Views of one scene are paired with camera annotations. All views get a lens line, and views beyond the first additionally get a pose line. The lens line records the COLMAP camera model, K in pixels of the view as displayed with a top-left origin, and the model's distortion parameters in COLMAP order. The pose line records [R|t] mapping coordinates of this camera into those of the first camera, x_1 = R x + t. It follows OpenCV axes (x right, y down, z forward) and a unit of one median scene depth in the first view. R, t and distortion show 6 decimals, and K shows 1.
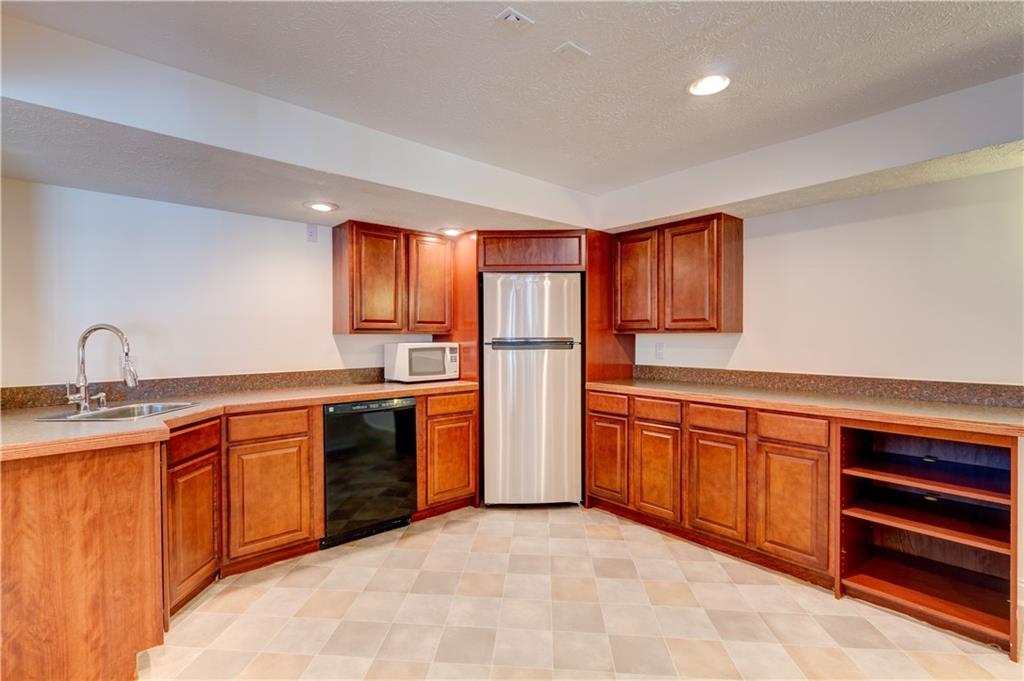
lens RADIAL K [[471.2, 0, 512.0], [0, 471.2, 340.5], [0, 0, 1]] dist [0.000744, 0.000168]
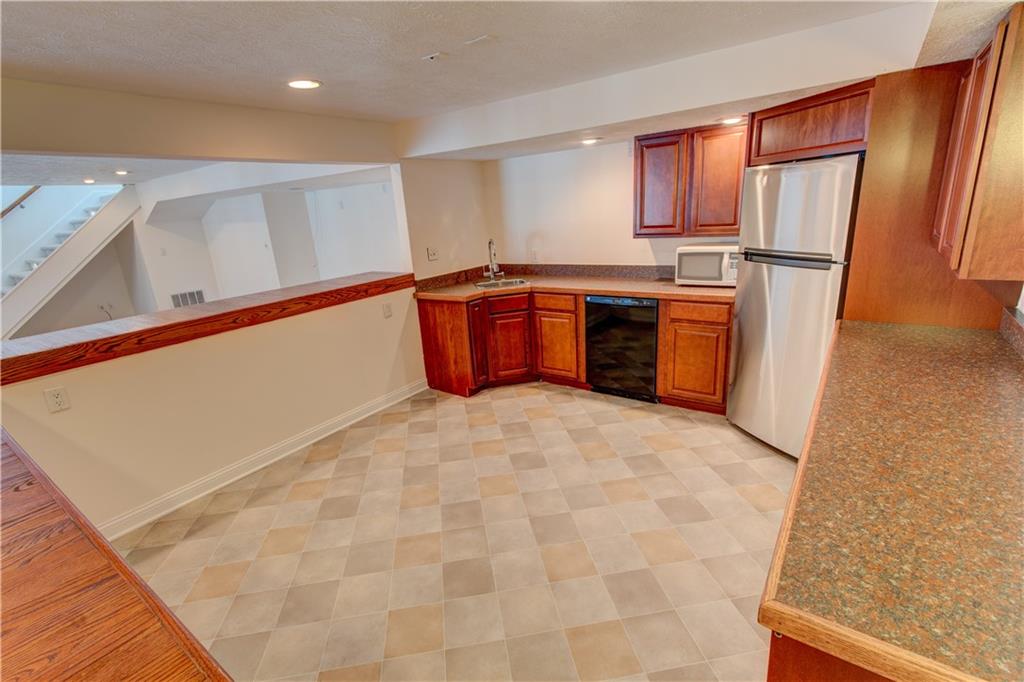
lens RADIAL K [[477.8, 0, 493.5], [0, 477.8, 347.5], [0, 0, 1]] dist [0.003036, 0.000057]
pose [[0.207790, 0.267877, -0.940779, 0.762181], [0.059230, 0.956561, 0.285453, -0.111011], [0.976379, -0.115036, 0.182898, 0.372959]]
